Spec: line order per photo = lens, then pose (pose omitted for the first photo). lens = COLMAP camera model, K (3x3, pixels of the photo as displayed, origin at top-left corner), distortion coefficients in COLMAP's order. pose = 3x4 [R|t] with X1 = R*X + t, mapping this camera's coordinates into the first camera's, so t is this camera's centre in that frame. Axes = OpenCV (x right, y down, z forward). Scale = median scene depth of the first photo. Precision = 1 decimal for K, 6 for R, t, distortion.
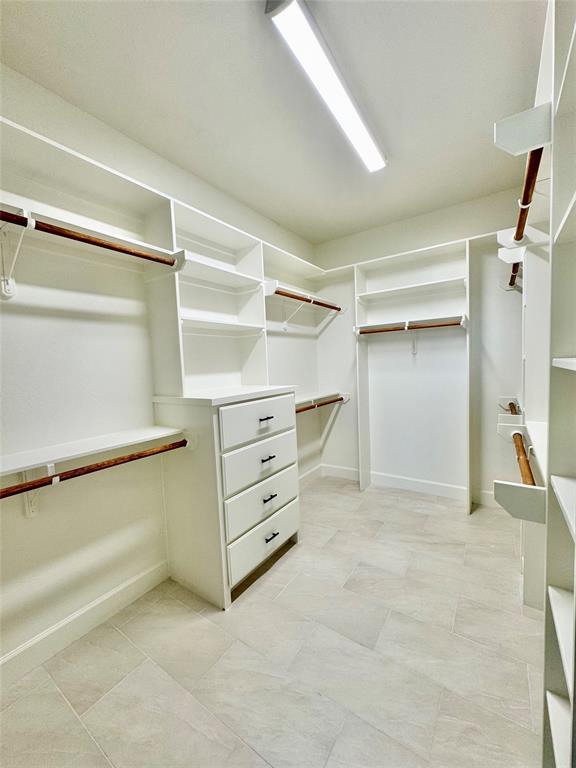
lens RADIAL K [[307.7, 0, 288.0], [0, 307.7, 384.0], [0, 0, 1]] dist [-0.004421, -0.000087]
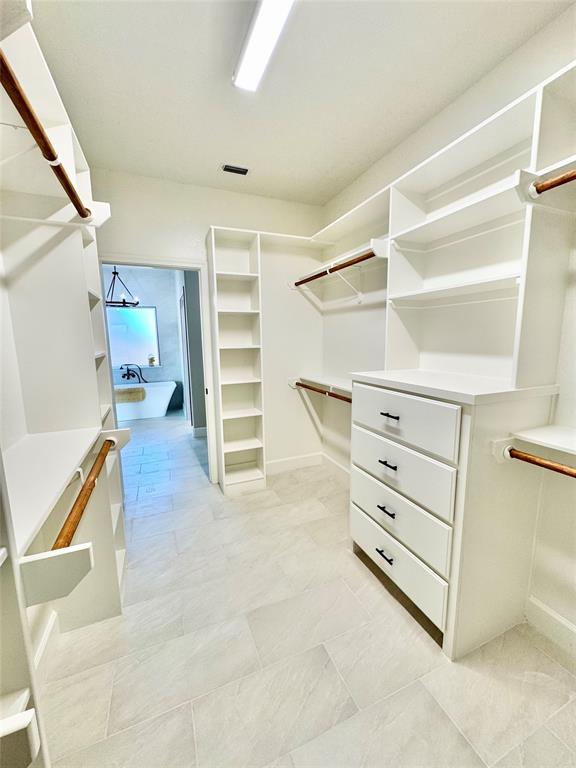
lens RADIAL K [[307.7, 0, 288.0], [0, 307.7, 384.0], [0, 0, 1]] dist [-0.004421, -0.000087]
pose [[-0.542605, 0.173011, -0.821978, 0.842167], [-0.025247, 0.974758, 0.221834, -0.161825], [0.839608, 0.141121, -0.524540, 1.402024]]
